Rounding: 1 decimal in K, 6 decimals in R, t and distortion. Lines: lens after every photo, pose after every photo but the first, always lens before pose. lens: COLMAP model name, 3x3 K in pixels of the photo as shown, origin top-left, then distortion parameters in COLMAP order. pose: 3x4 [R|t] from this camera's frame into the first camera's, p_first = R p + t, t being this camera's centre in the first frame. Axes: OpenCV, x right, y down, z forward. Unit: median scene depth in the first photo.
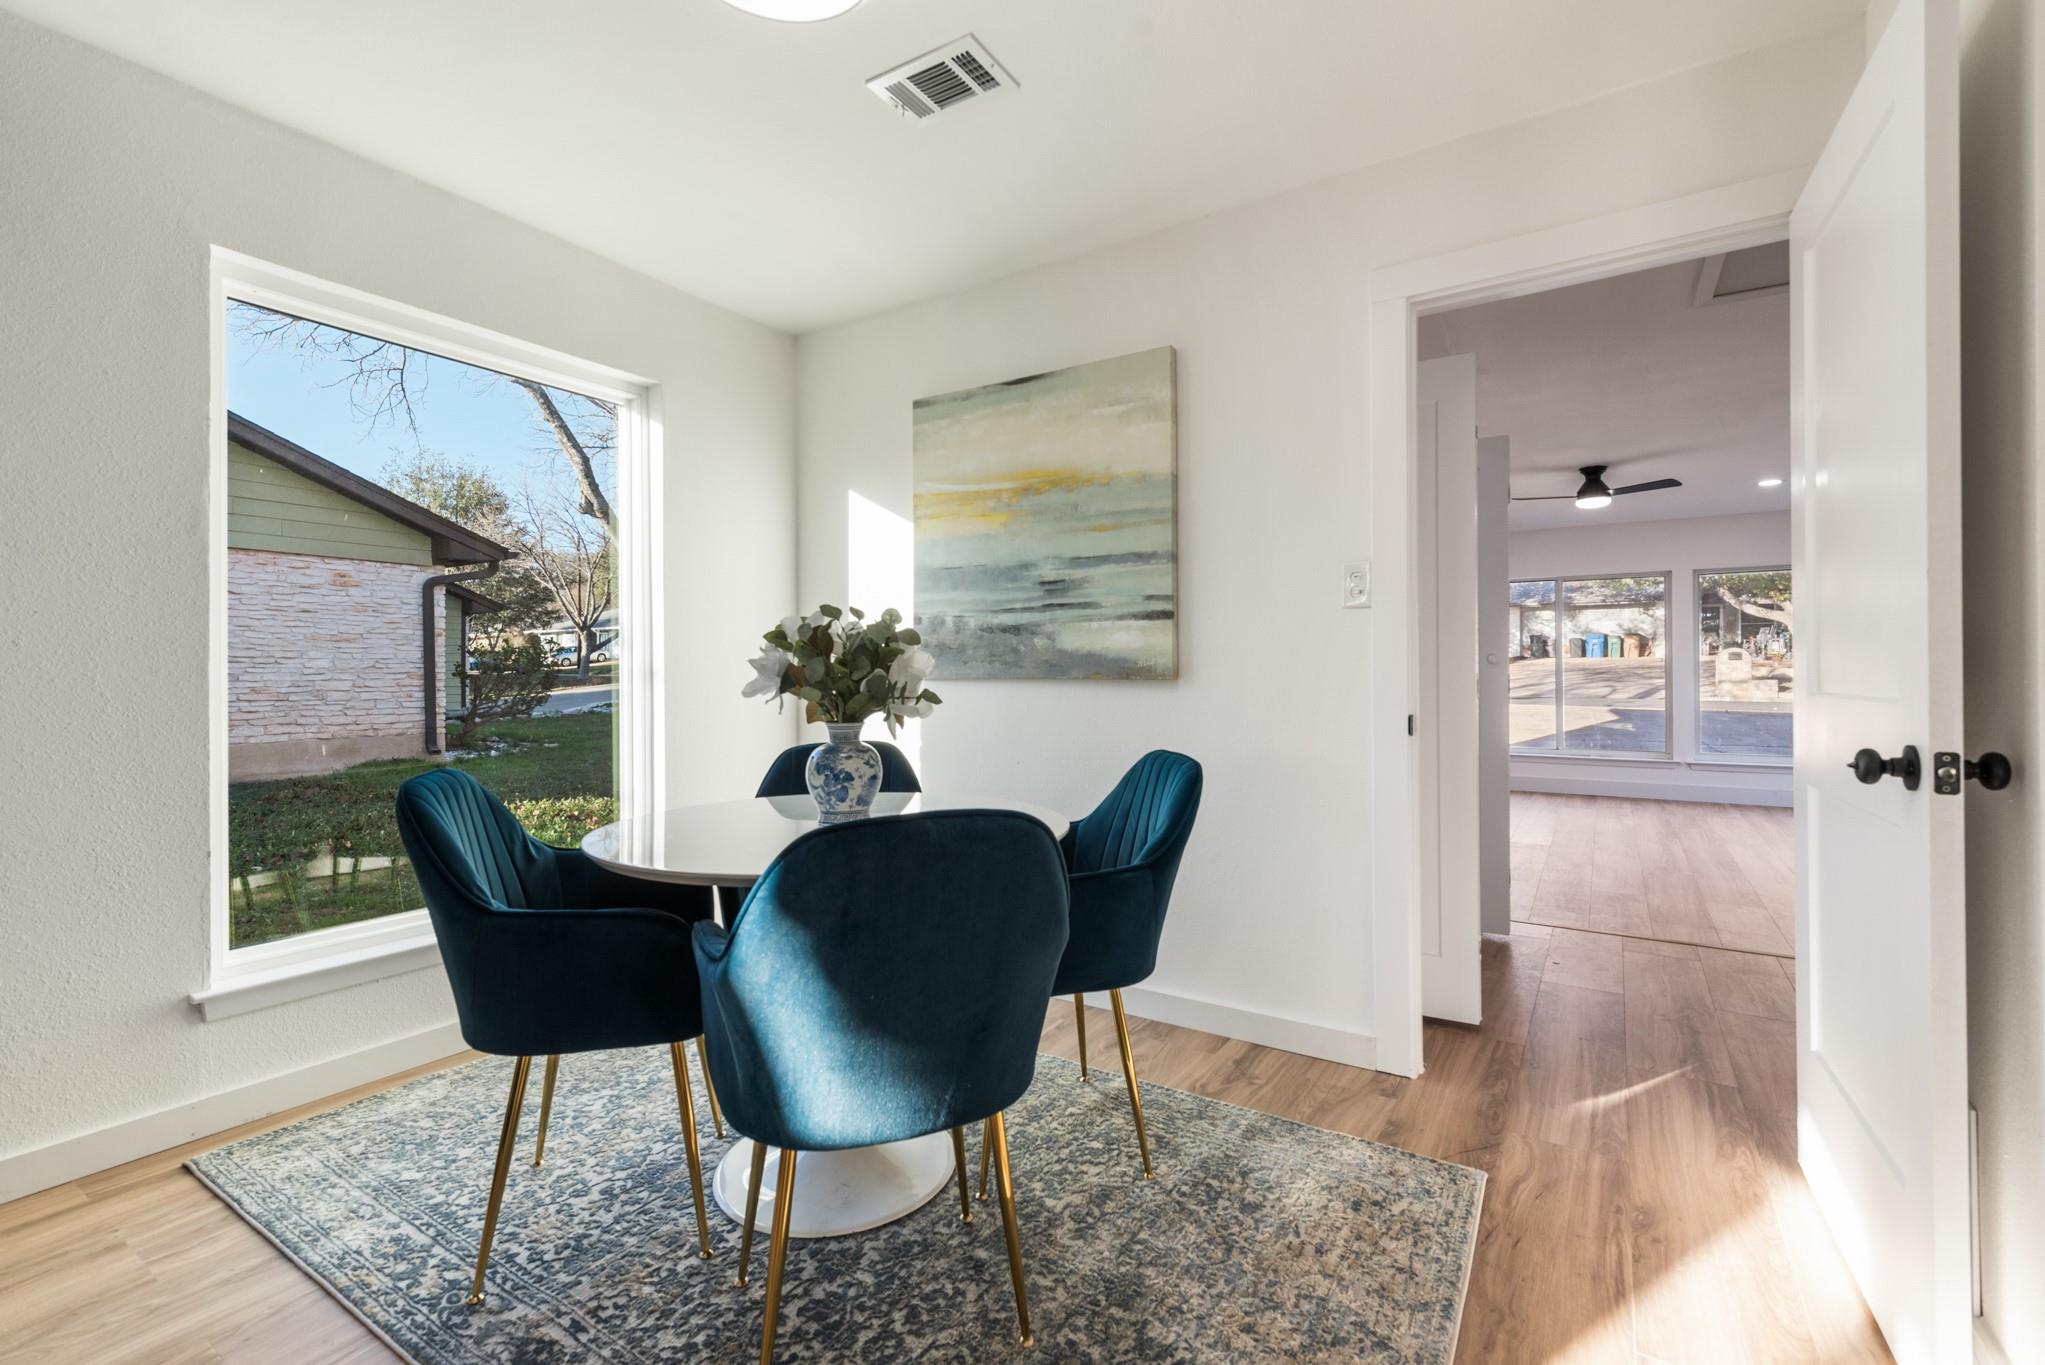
lens RADIAL K [[893.4, 0, 1028.7], [0, 893.4, 672.6], [0, 0, 1]] dist [0.010701, -0.000721]
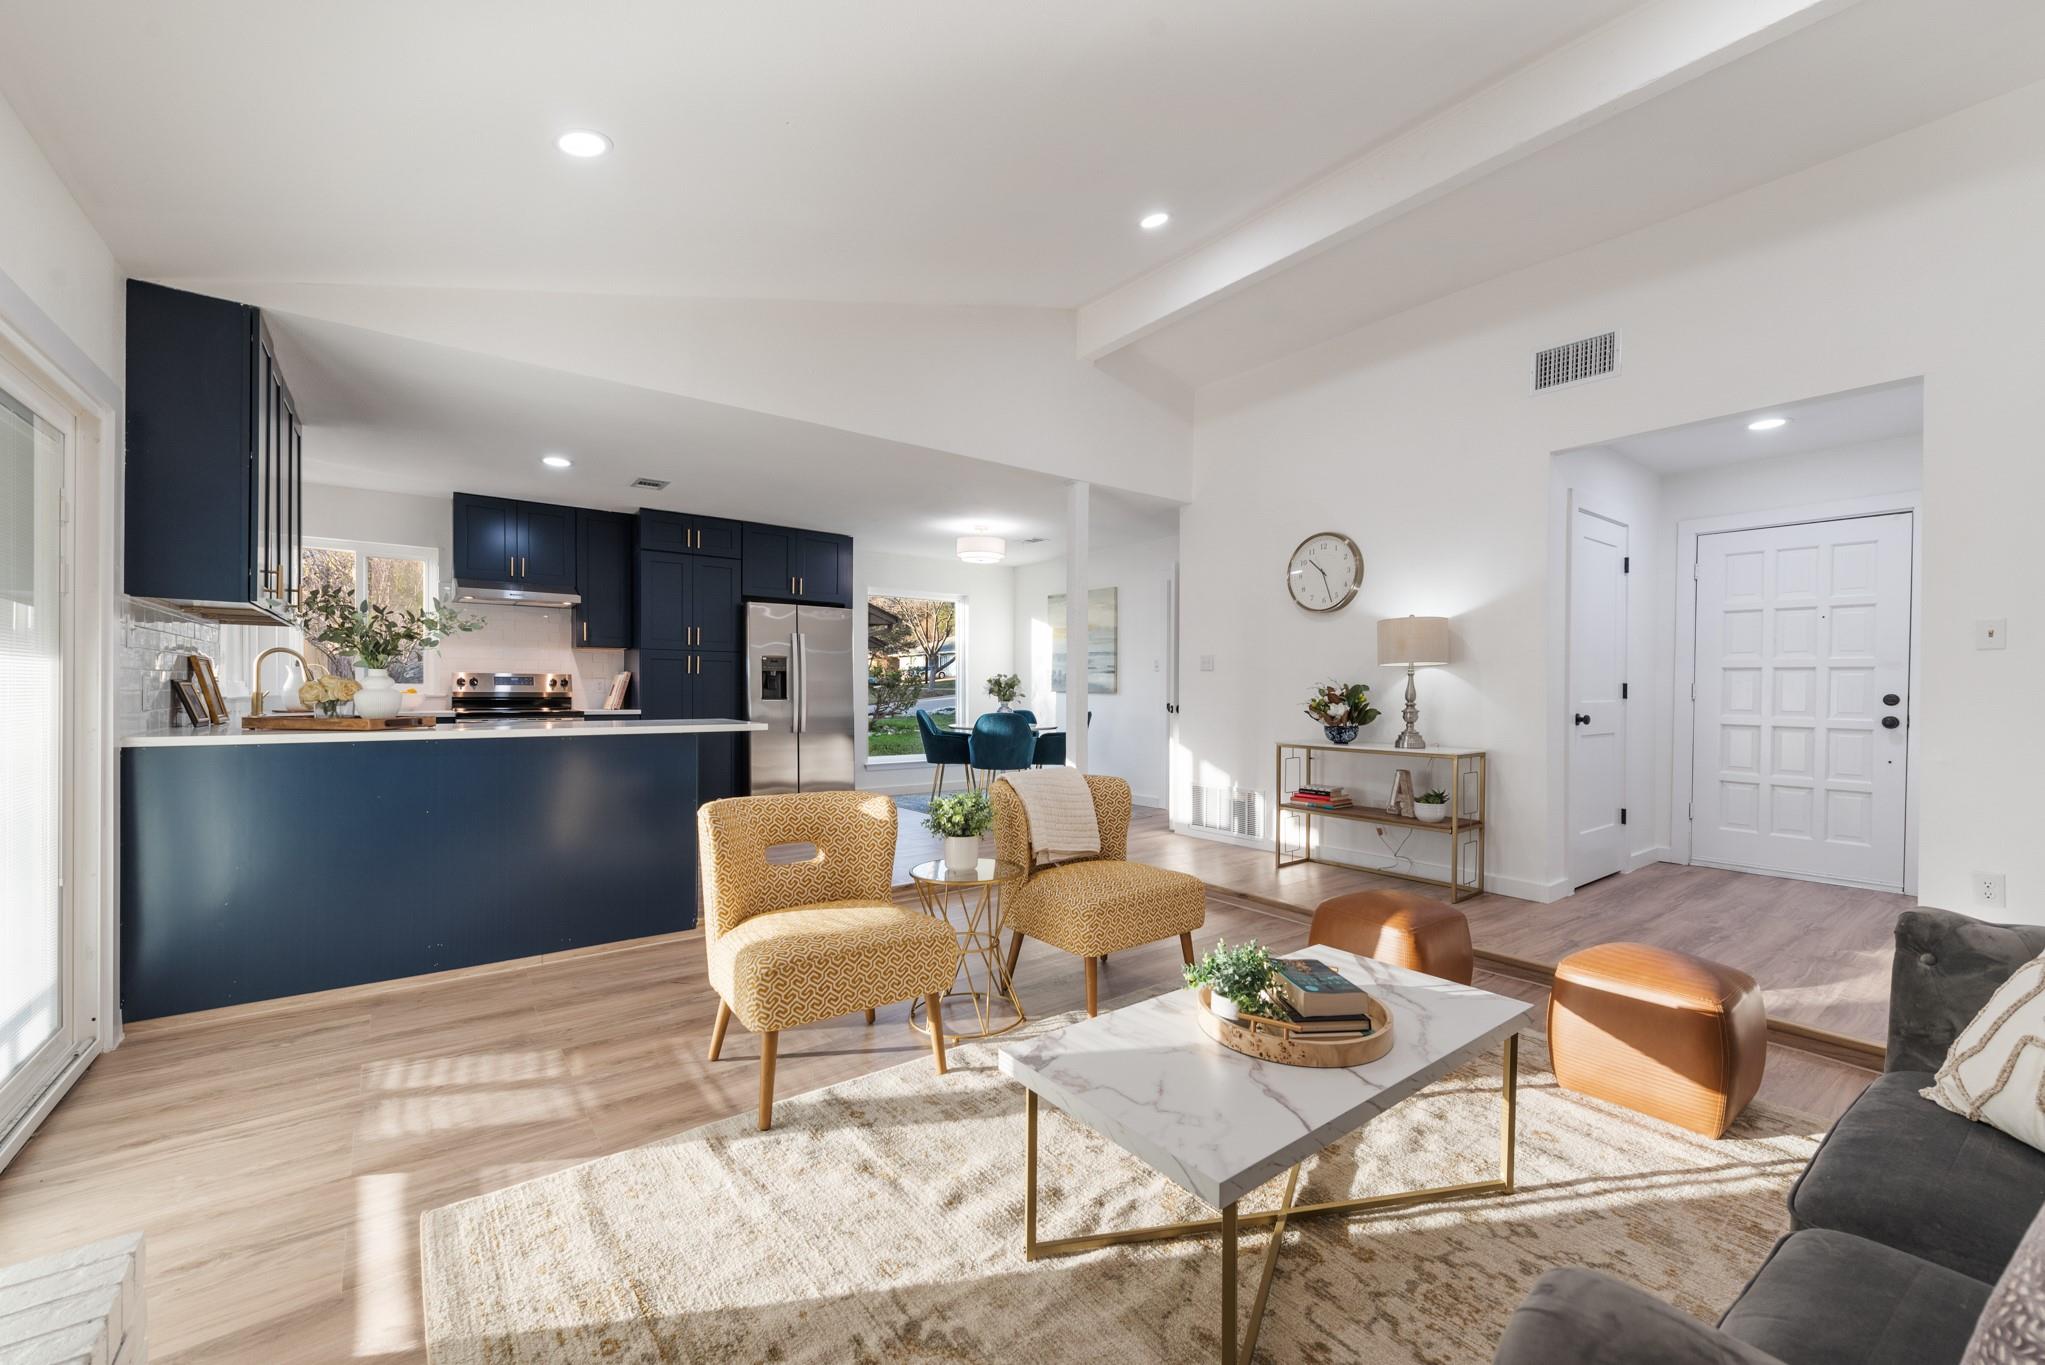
lens RADIAL K [[817.5, 0, 1034.2], [0, 817.5, 697.5], [0, 0, 1]] dist [0.006710, -0.002615]
pose [[0.945313, 0.011276, -0.325969, 0.815392], [-0.007684, 0.999895, 0.012305, -0.007190], [0.326074, -0.009128, 0.945300, -1.786028]]
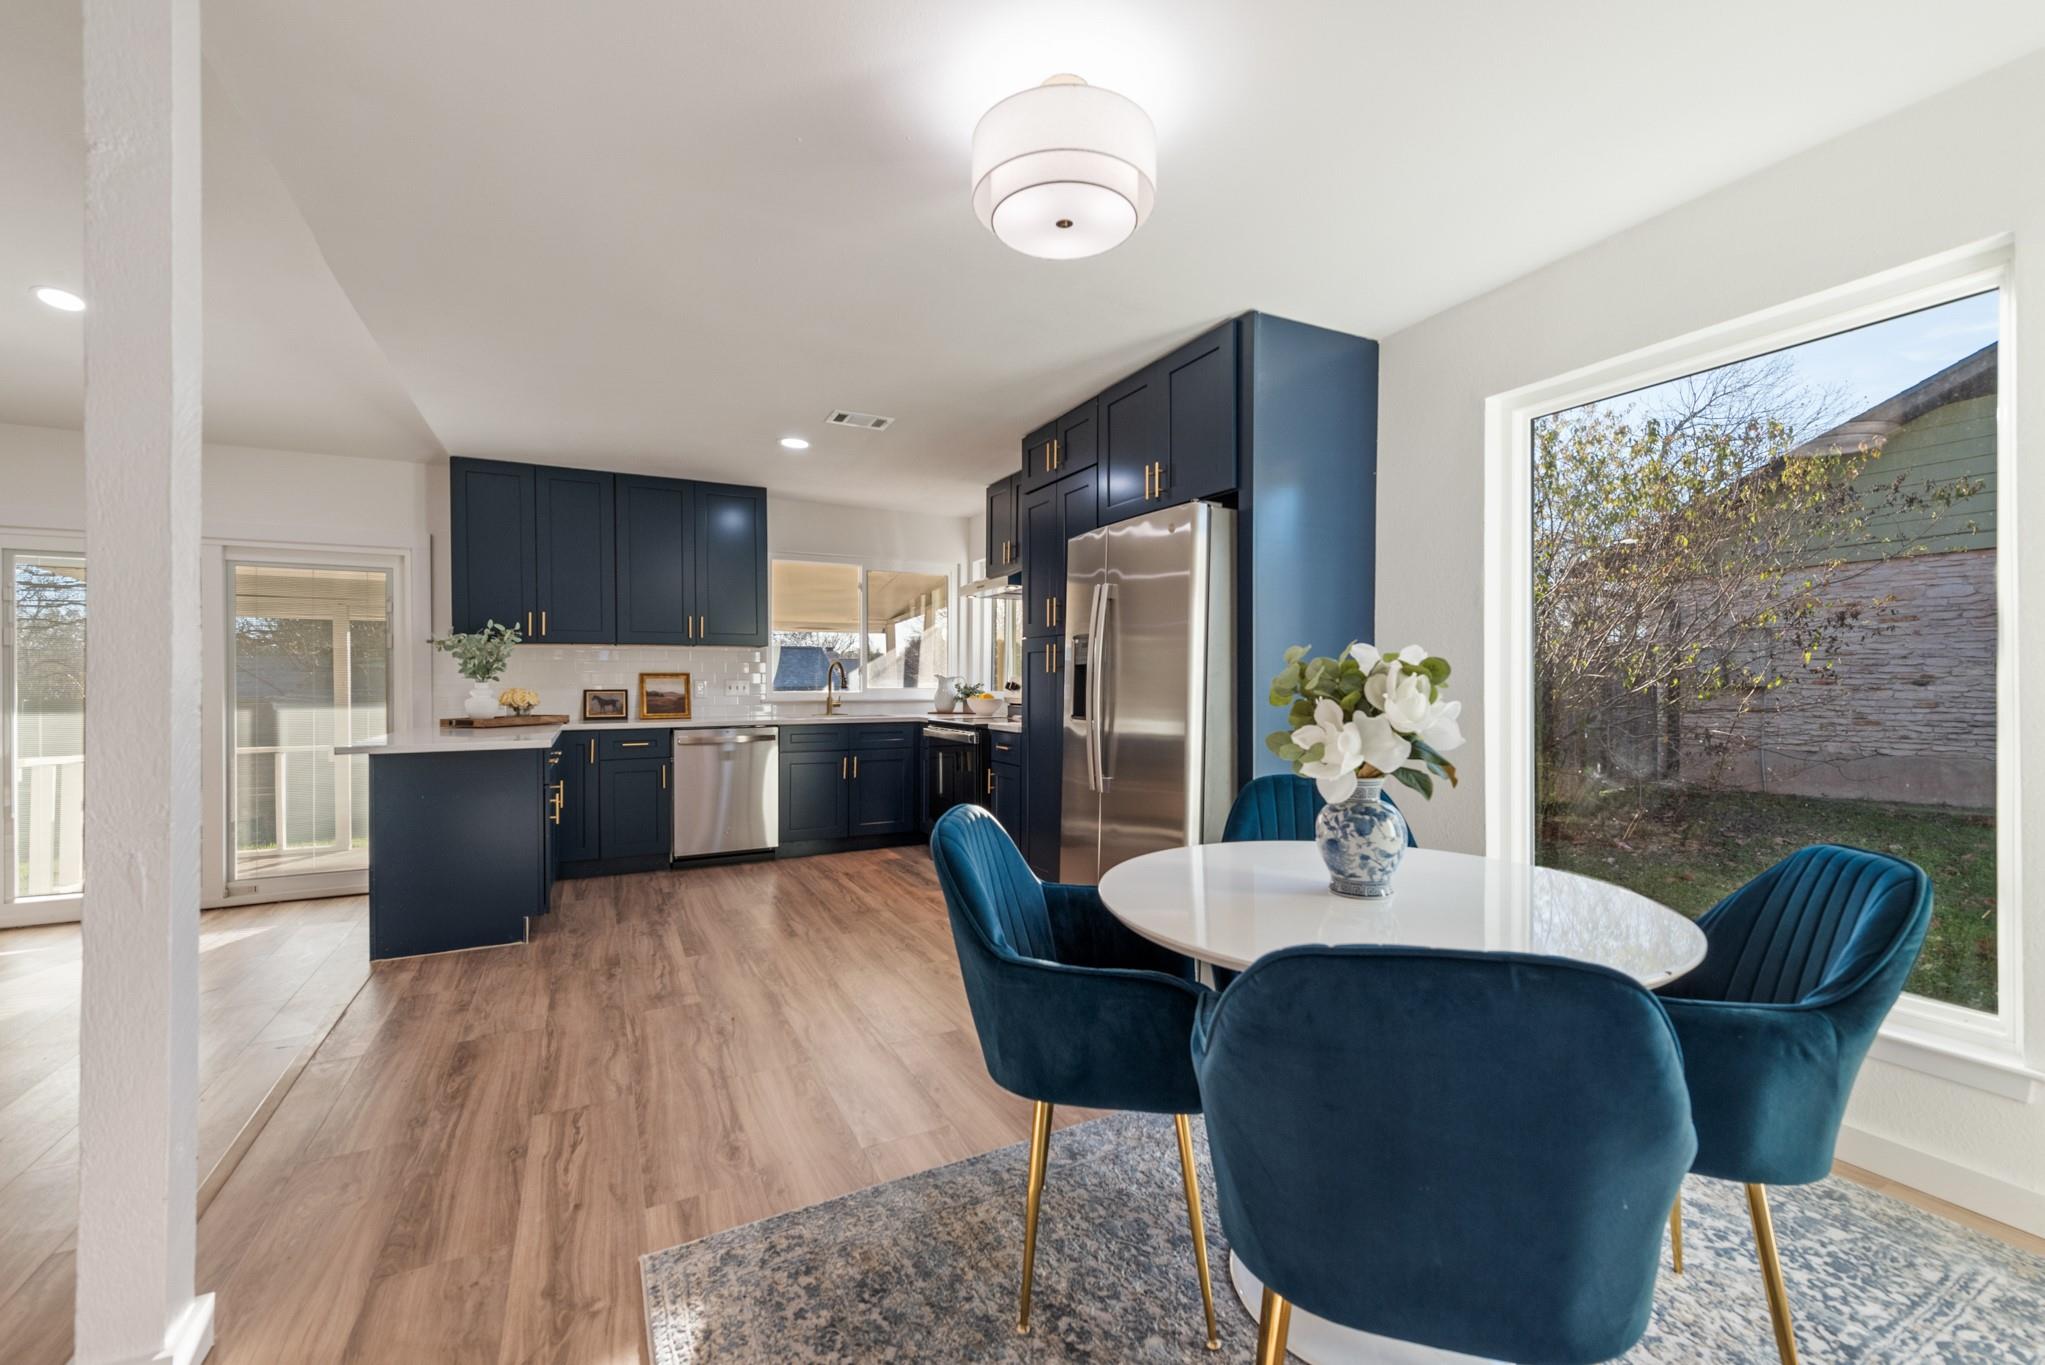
lens RADIAL K [[817.5, 0, 1032.1], [0, 817.5, 691.8], [0, 0, 1]] dist [0.006710, -0.002615]
pose [[-0.476771, 0.016998, -0.878863, 0.437632], [0.005810, 0.999852, 0.016187, -0.027975], [0.879008, 0.002611, -0.476799, 0.755948]]
